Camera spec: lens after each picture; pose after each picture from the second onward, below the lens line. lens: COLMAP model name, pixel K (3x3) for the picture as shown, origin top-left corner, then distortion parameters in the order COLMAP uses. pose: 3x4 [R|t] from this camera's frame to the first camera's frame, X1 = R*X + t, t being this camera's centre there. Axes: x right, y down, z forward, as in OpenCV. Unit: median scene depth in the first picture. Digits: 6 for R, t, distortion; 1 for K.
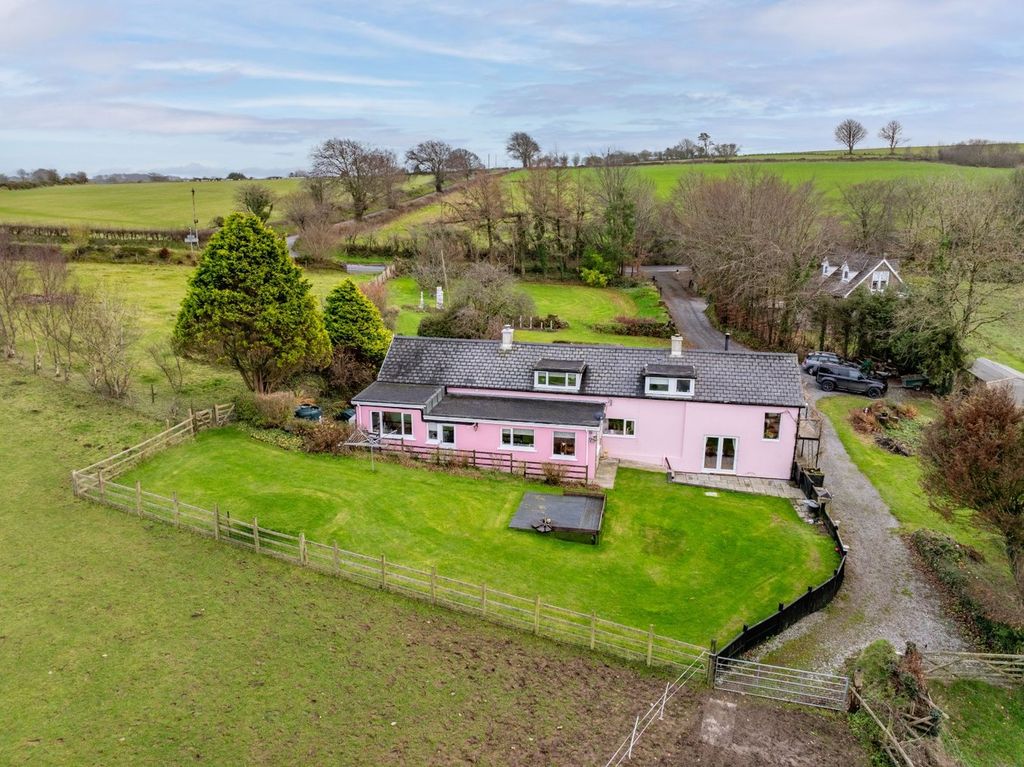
lens RADIAL K [[717.2, 0, 515.8], [0, 717.2, 382.9], [0, 0, 1]] dist [-0.034220, 0.000562]
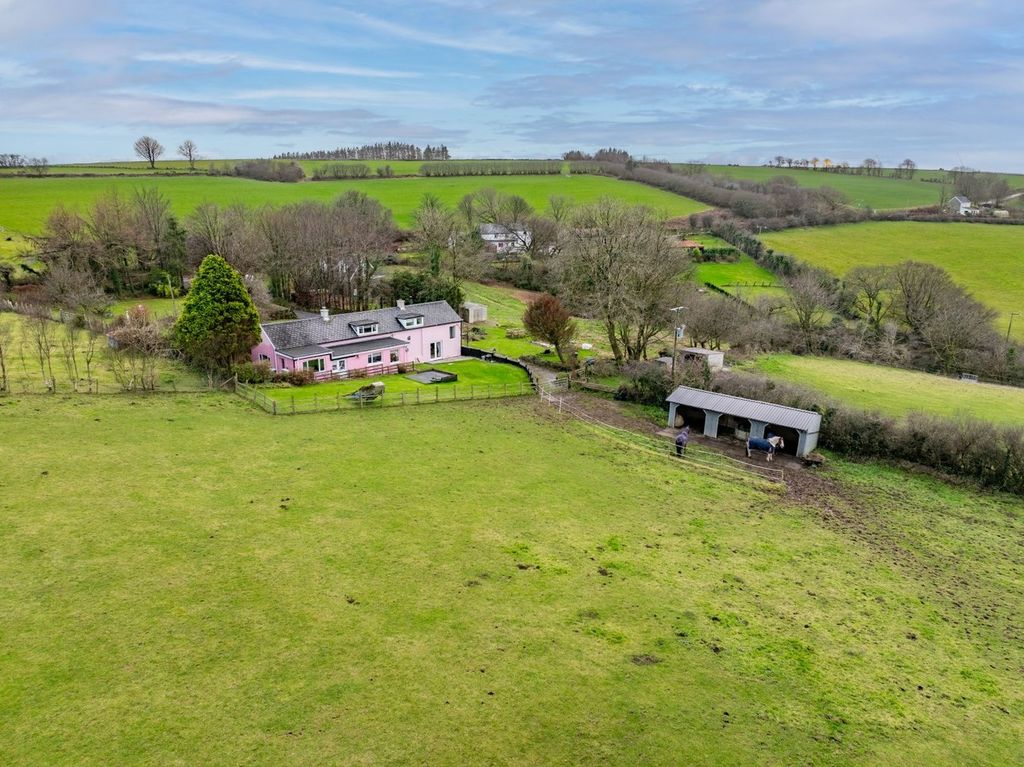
lens RADIAL K [[717.2, 0, 513.4], [0, 717.2, 382.5], [0, 0, 1]] dist [-0.034220, 0.000562]
pose [[0.560037, -0.215750, 0.799882, -1.288055], [0.218388, 0.969792, 0.108675, 0.010595], [-0.799165, 0.113823, 0.590236, -0.426619]]
